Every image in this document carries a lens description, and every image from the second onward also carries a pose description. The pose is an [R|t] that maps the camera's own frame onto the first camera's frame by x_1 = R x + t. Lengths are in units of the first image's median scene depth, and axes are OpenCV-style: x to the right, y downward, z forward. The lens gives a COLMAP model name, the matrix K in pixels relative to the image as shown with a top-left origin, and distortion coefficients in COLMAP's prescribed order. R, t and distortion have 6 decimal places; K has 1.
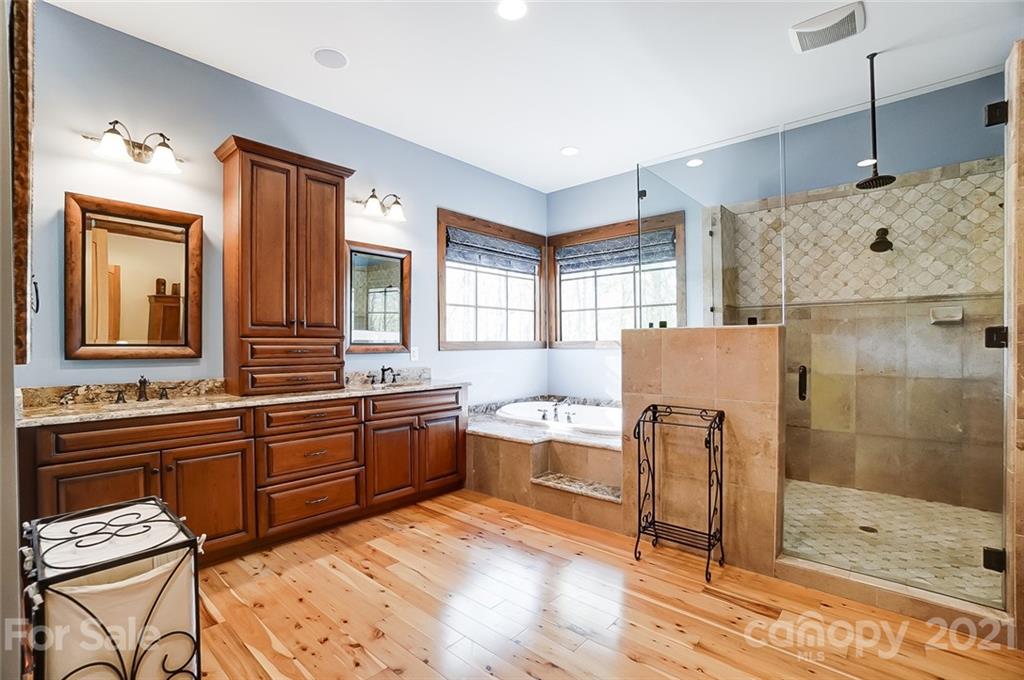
lens RADIAL K [[453.9, 0, 518.8], [0, 453.9, 341.1], [0, 0, 1]] dist [-0.046641, 0.012368]
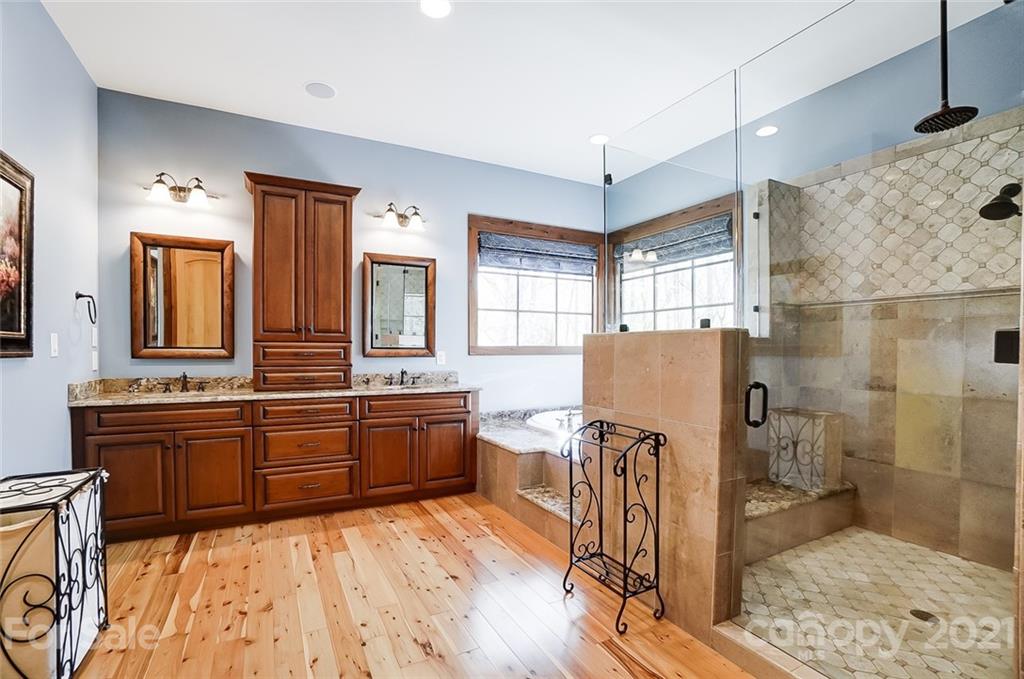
lens RADIAL K [[453.9, 0, 492.0], [0, 453.9, 352.2], [0, 0, 1]] dist [-0.046641, 0.012368]
pose [[0.936048, 0.010759, -0.351708, 0.341561], [-0.005324, 0.999851, 0.016416, -0.003442], [0.351832, -0.013494, 0.935966, 0.093427]]
